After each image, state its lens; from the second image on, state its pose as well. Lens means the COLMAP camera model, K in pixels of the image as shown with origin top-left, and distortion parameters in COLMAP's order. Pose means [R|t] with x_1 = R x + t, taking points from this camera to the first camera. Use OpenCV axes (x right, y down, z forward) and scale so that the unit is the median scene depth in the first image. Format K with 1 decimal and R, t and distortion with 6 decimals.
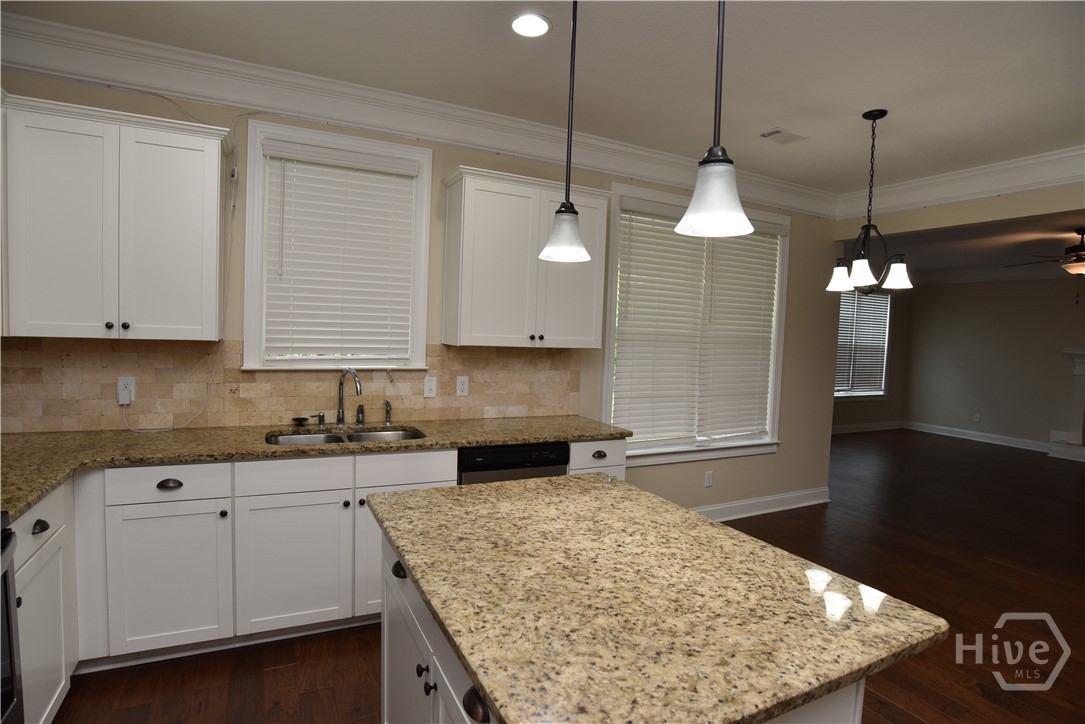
lens RADIAL K [[552.4, 0, 540.0], [0, 552.4, 363.4], [0, 0, 1]] dist [-0.069269, 0.023198]
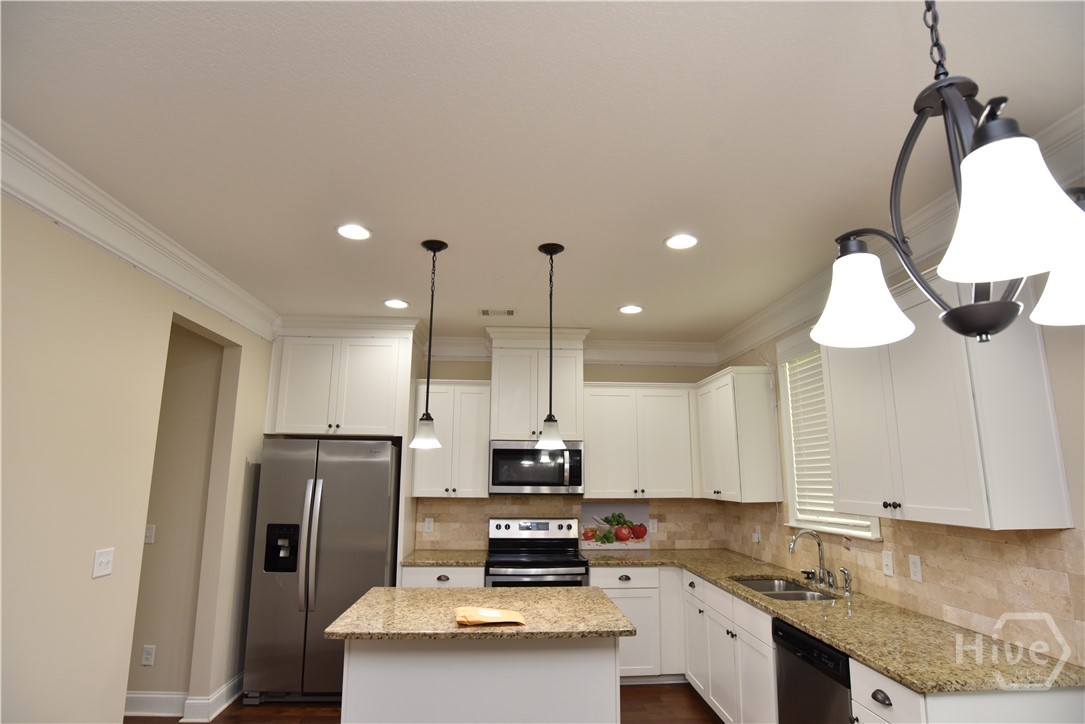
lens RADIAL K [[552.4, 0, 547.0], [0, 552.4, 365.6], [0, 0, 1]] dist [-0.069269, 0.023198]
pose [[-0.374952, -0.218555, -0.900913, 1.444645], [-0.073162, 0.975758, -0.206263, -0.081861], [0.924153, -0.011426, -0.381852, 1.460842]]
